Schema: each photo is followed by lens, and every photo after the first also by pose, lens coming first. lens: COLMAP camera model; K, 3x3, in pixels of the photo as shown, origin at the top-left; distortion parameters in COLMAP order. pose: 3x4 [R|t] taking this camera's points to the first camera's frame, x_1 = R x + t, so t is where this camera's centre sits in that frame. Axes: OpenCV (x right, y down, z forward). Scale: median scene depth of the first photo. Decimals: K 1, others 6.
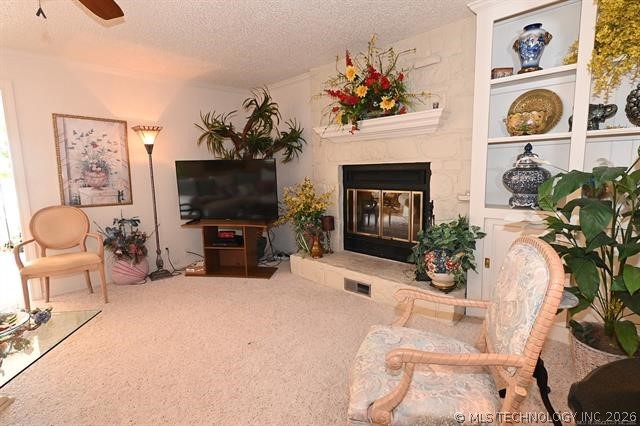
lens RADIAL K [[311.0, 0, 320.0], [0, 311.0, 213.0], [0, 0, 1]] dist [-0.000032, -0.000296]
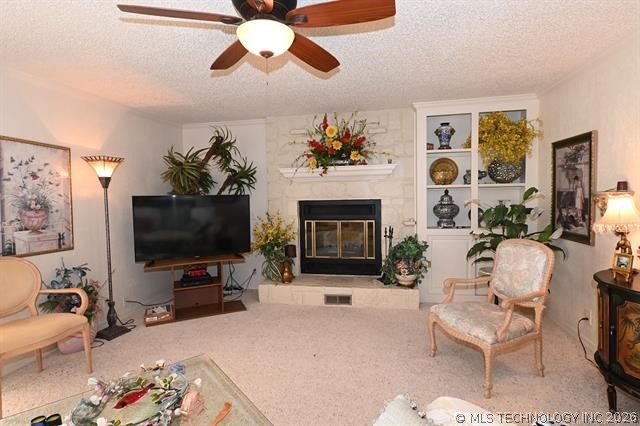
lens RADIAL K [[311.0, 0, 320.0], [0, 311.0, 213.0], [0, 0, 1]] dist [-0.000032, -0.000296]
pose [[0.842779, -0.023519, 0.537746, -0.544928], [0.075553, 0.994323, -0.074922, -0.014138], [-0.532931, 0.103771, 0.839772, -0.026766]]
